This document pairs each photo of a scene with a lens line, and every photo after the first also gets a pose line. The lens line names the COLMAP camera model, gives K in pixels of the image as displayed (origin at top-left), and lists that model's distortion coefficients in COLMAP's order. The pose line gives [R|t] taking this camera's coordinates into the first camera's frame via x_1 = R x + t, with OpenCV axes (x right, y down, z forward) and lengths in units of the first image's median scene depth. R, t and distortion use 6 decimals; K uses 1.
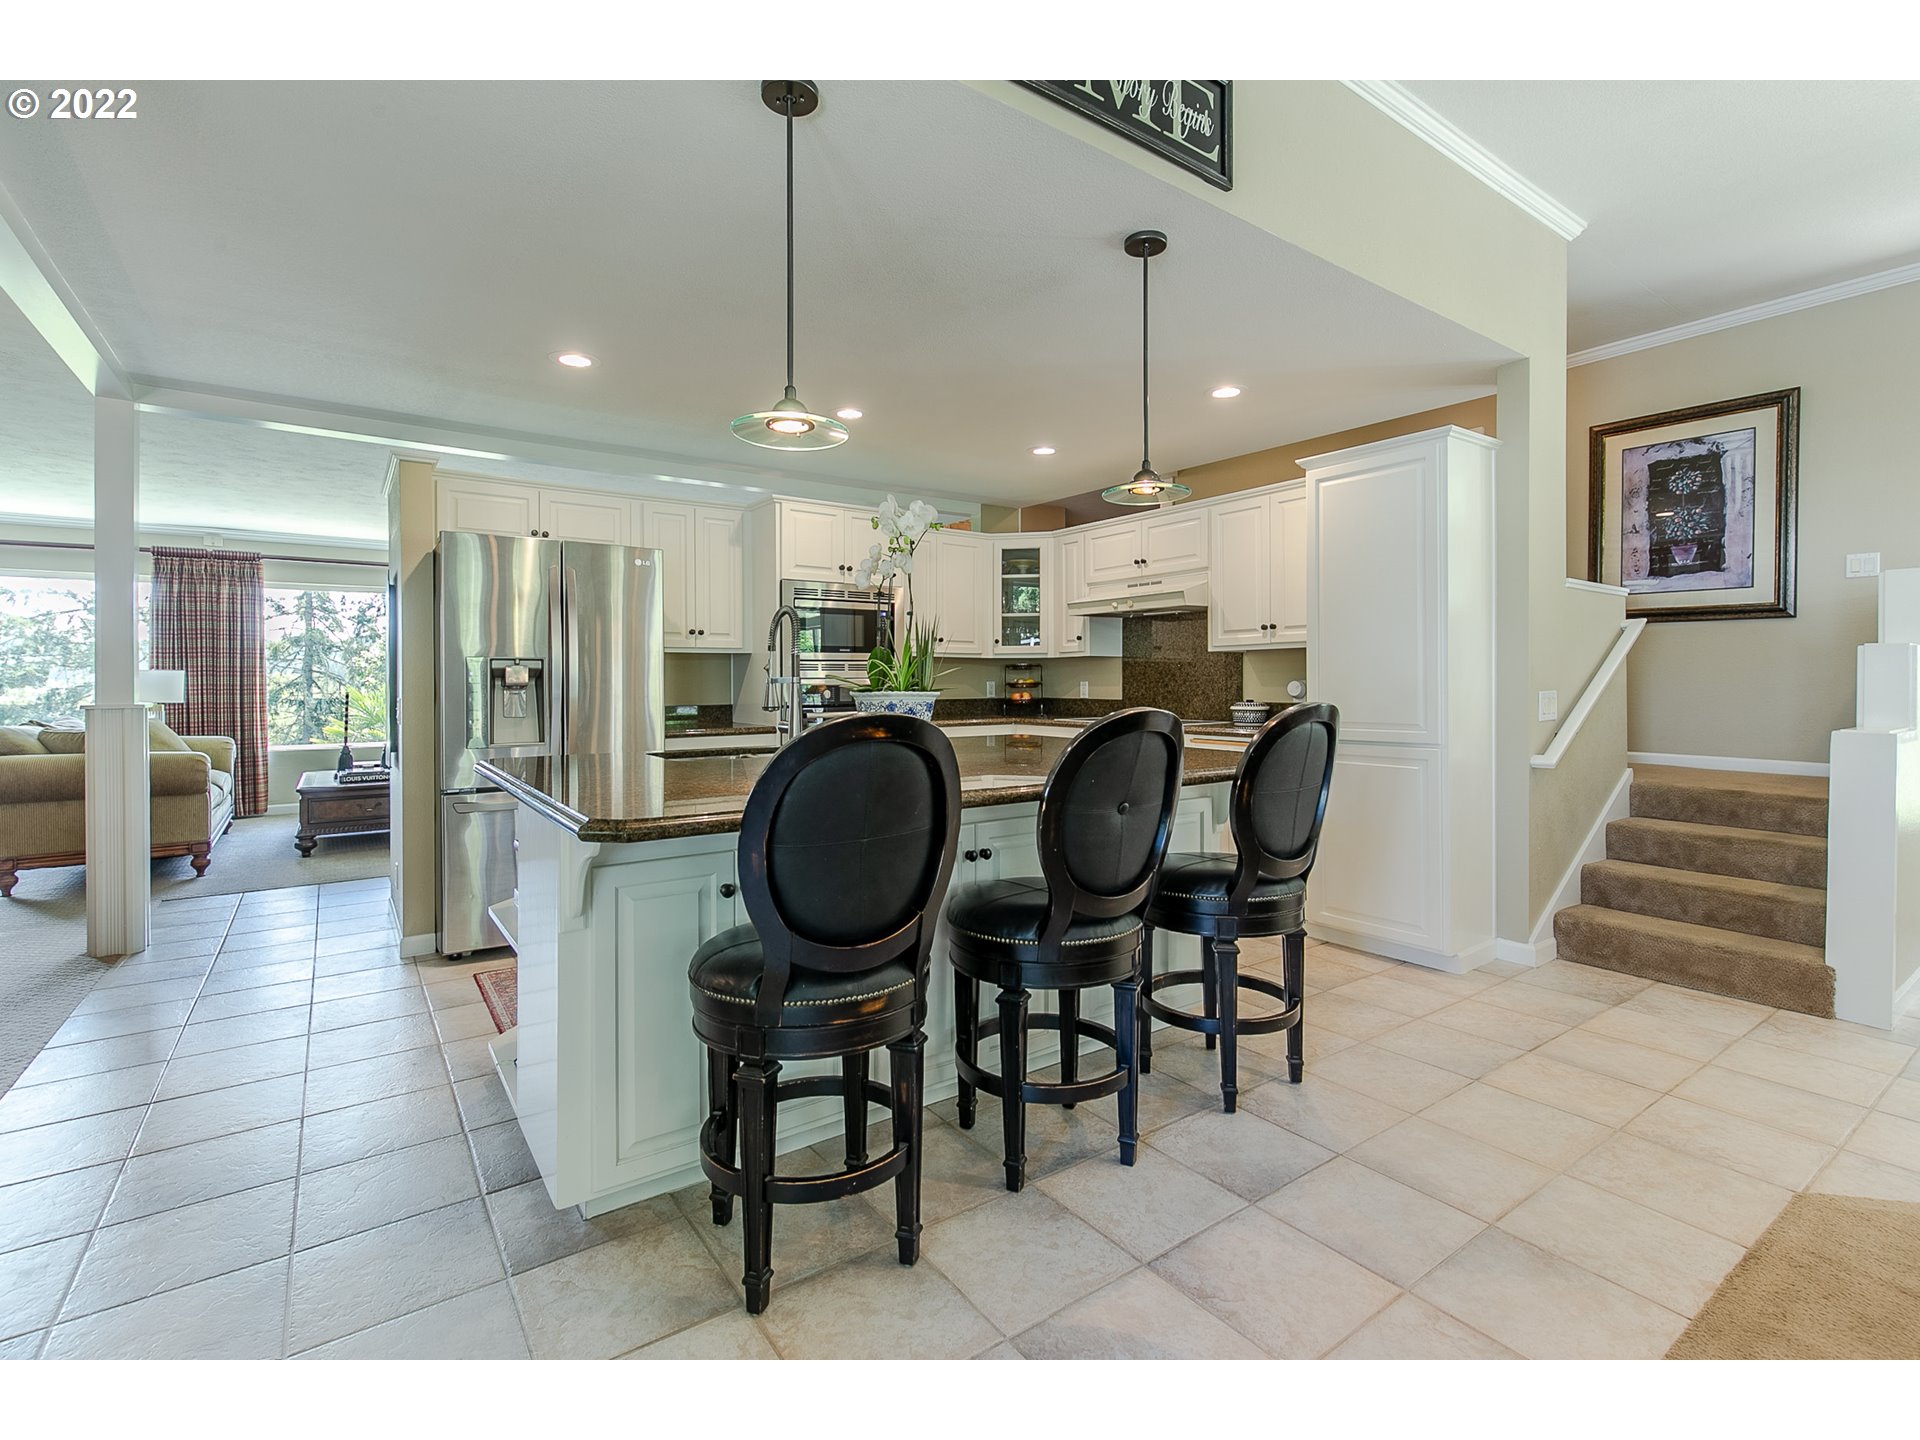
lens RADIAL K [[879.5, 0, 946.4], [0, 879.5, 683.4], [0, 0, 1]] dist [0.007588, -0.000327]
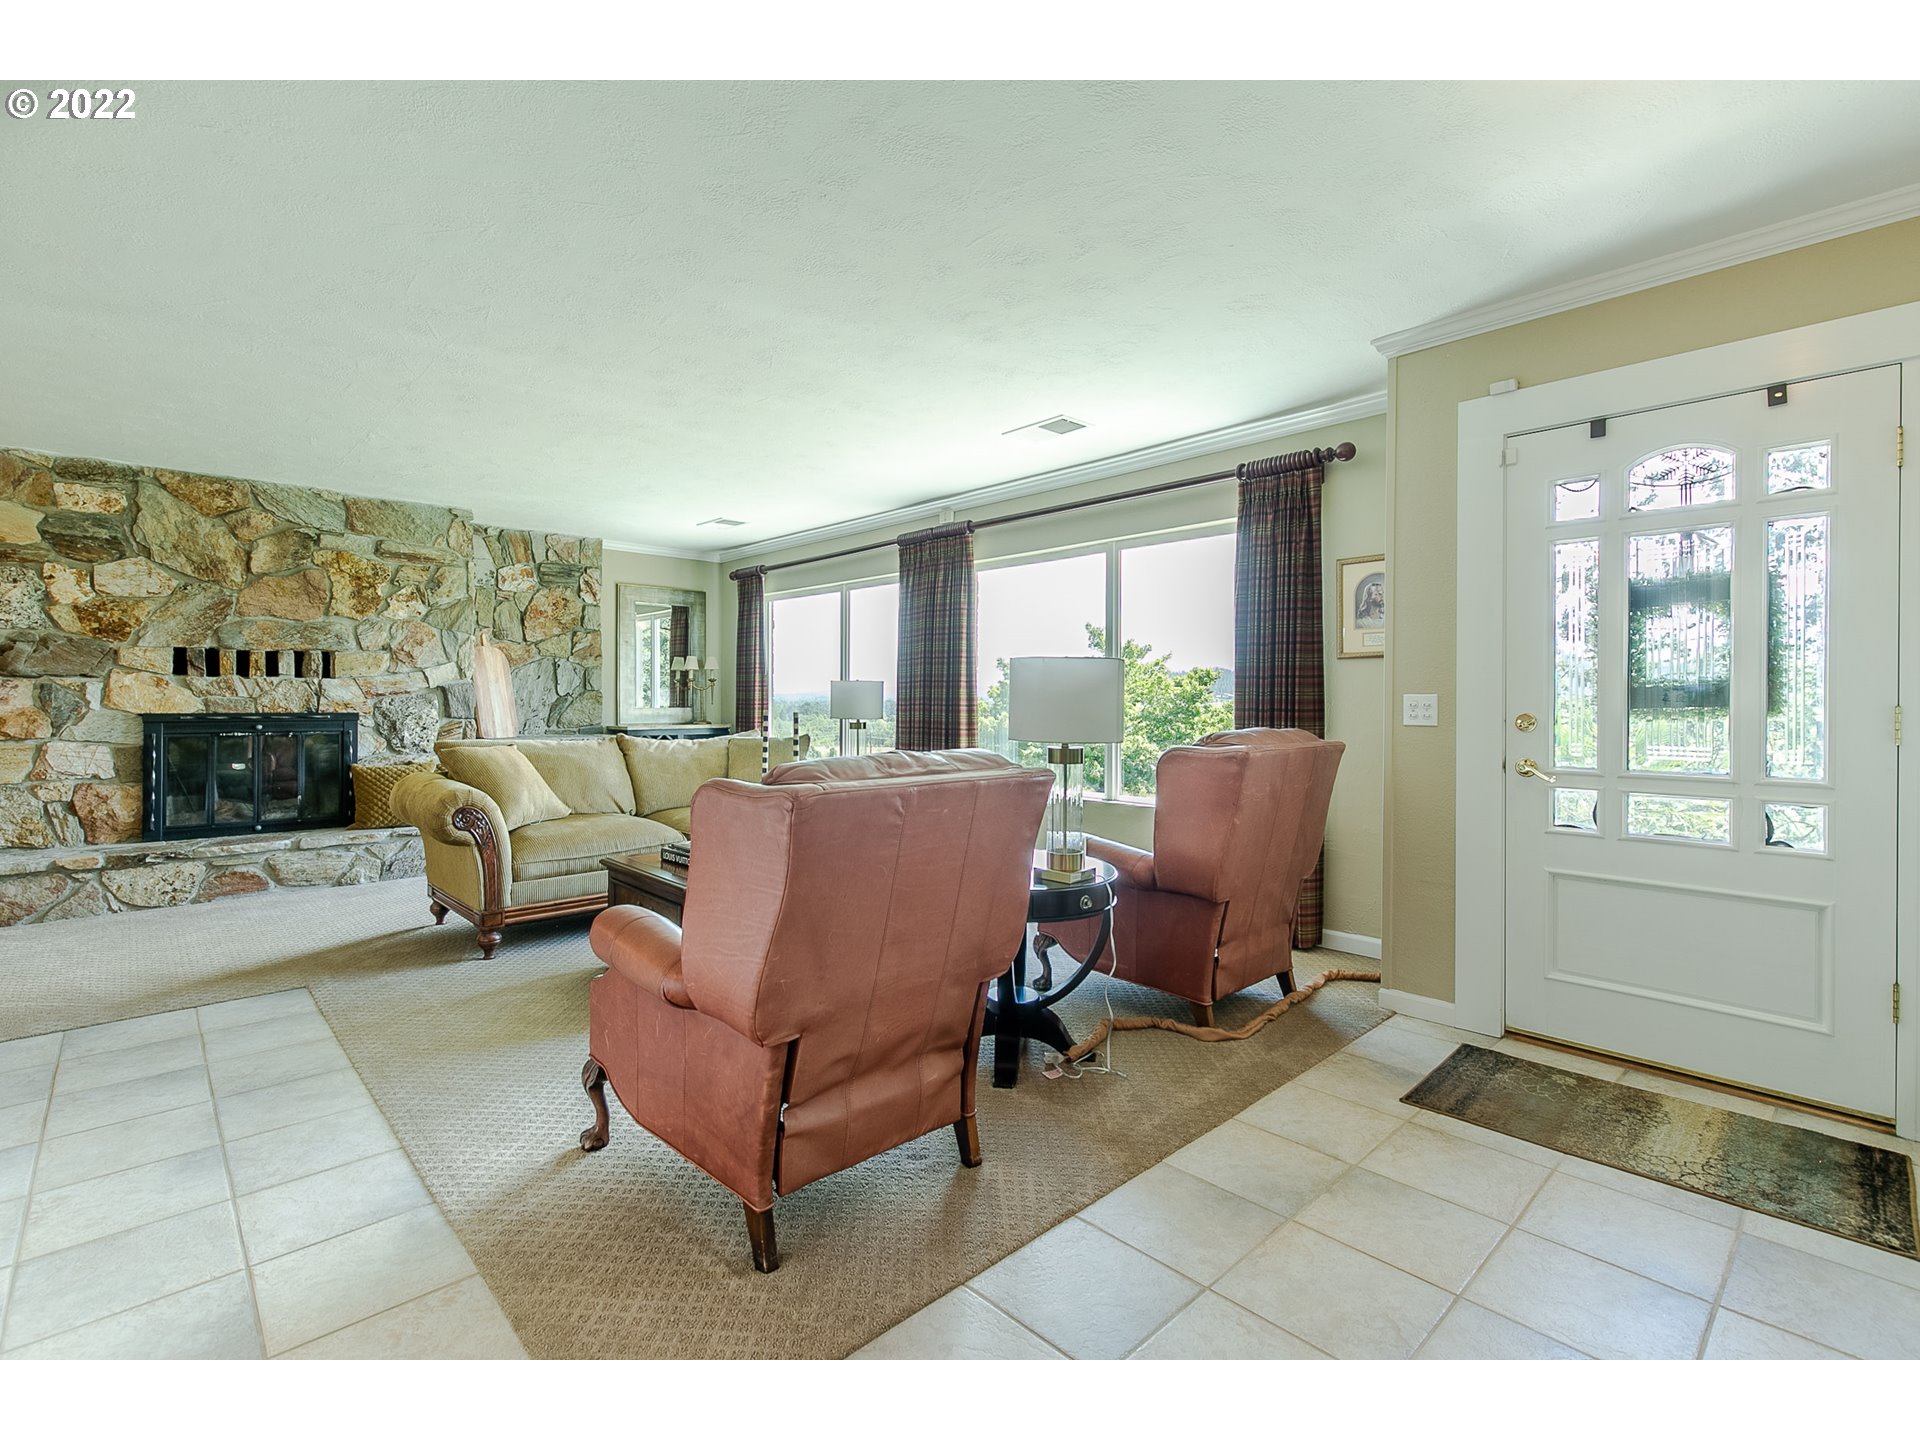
lens RADIAL K [[879.5, 0, 954.9], [0, 879.5, 705.2], [0, 0, 1]] dist [0.007588, -0.000327]
pose [[0.120570, 0.014047, -0.992605, -0.070807], [-0.008060, 0.999881, 0.013171, -0.004926], [0.992672, 0.006412, 0.120669, 1.157683]]
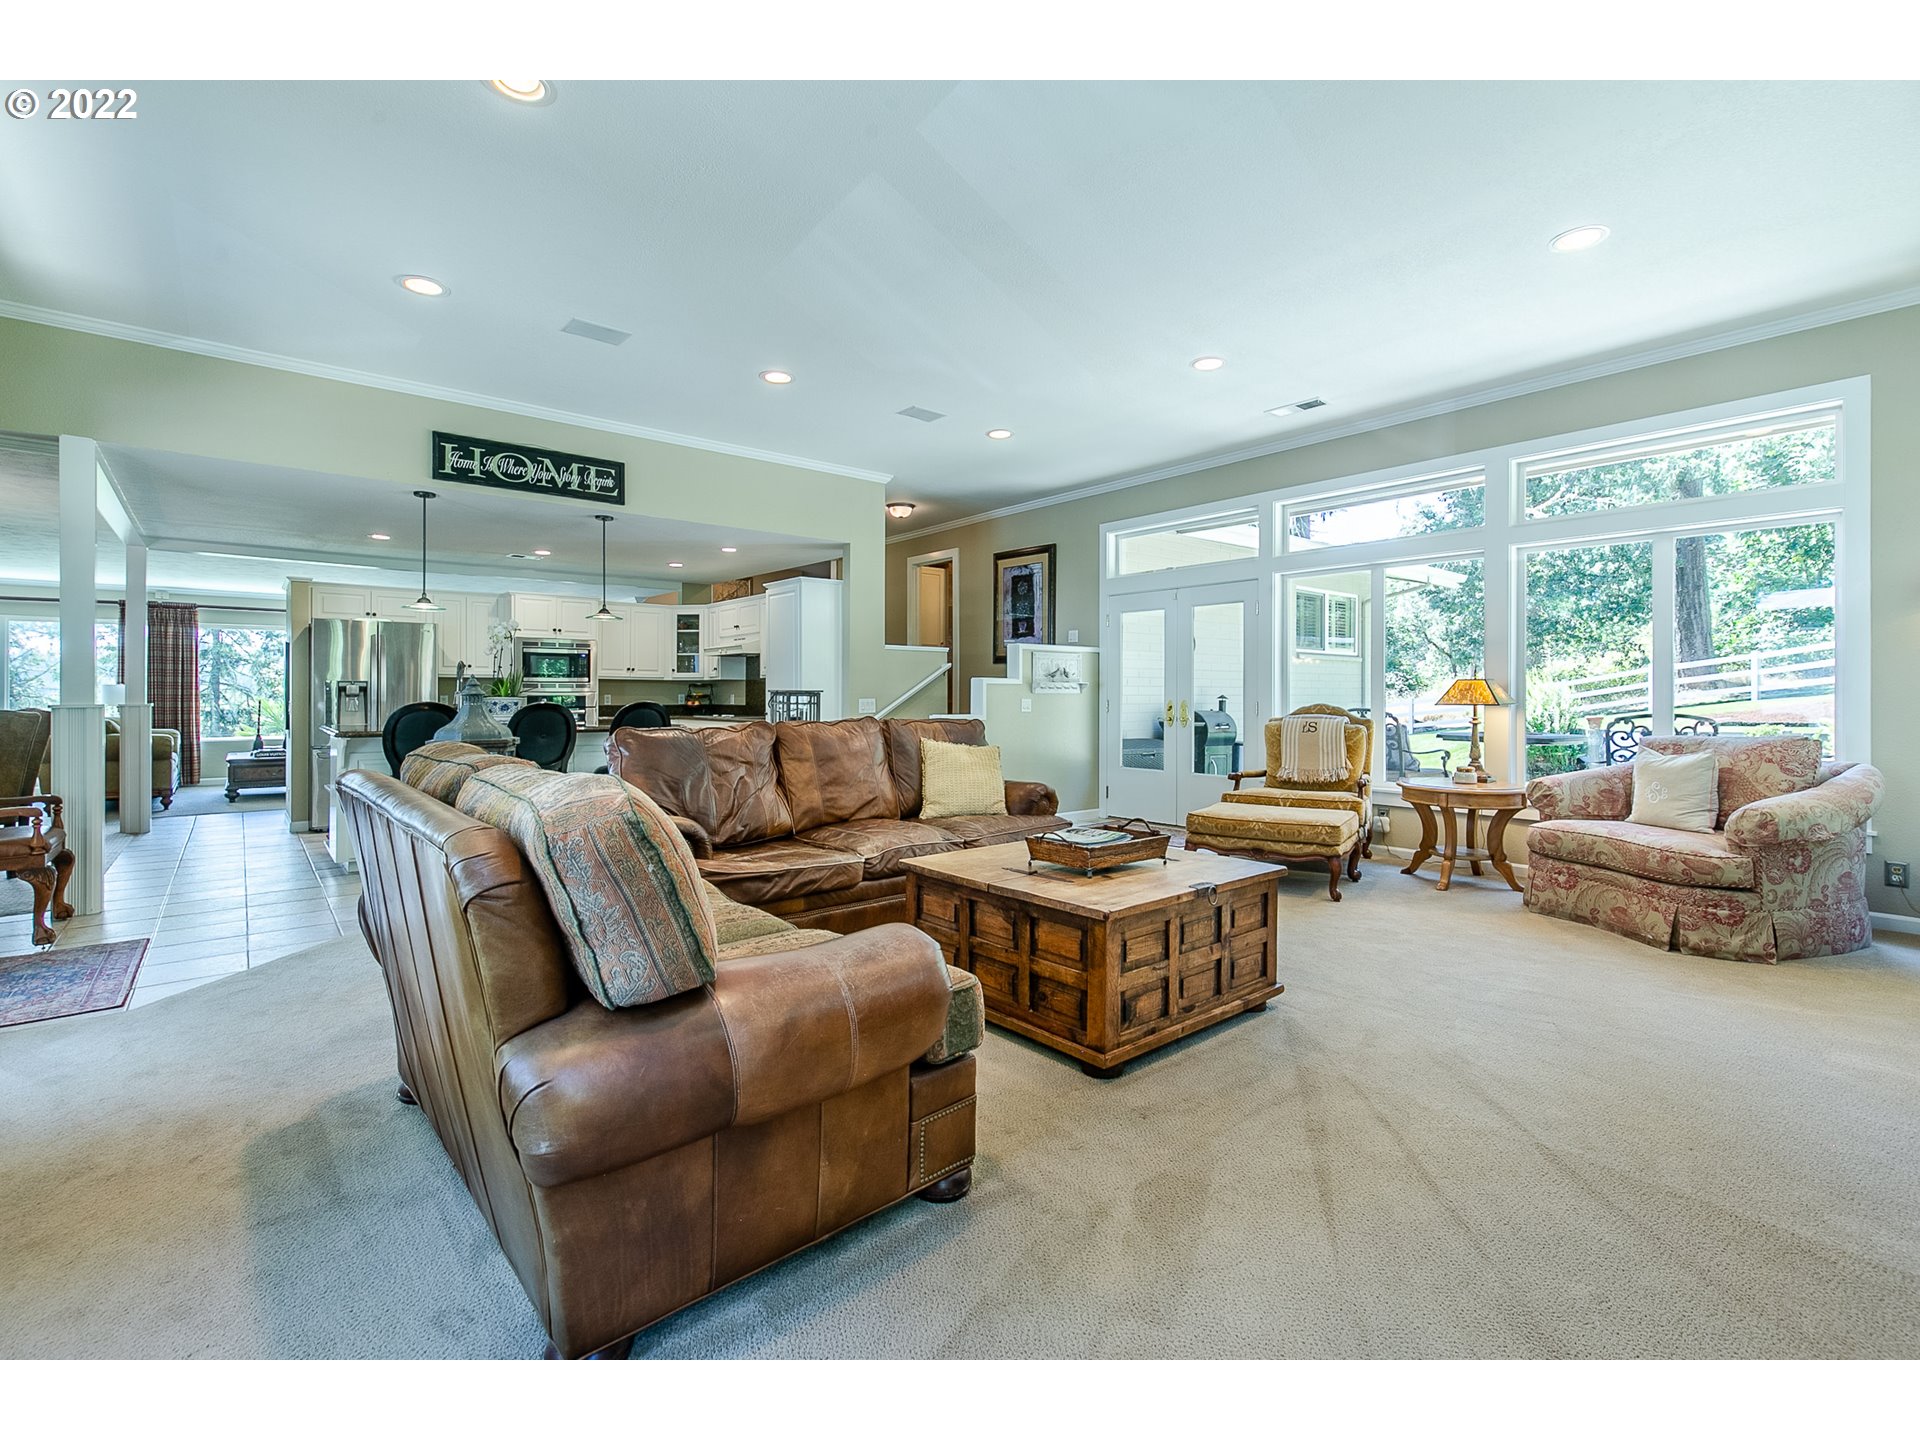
lens RADIAL K [[879.5, 0, 951.8], [0, 879.5, 689.8], [0, 0, 1]] dist [0.007588, -0.000327]
pose [[0.997408, 0.003607, 0.071865, 0.448809], [-0.002954, 0.999953, -0.009195, 0.003105], [-0.071895, 0.008959, 0.997372, -0.675793]]
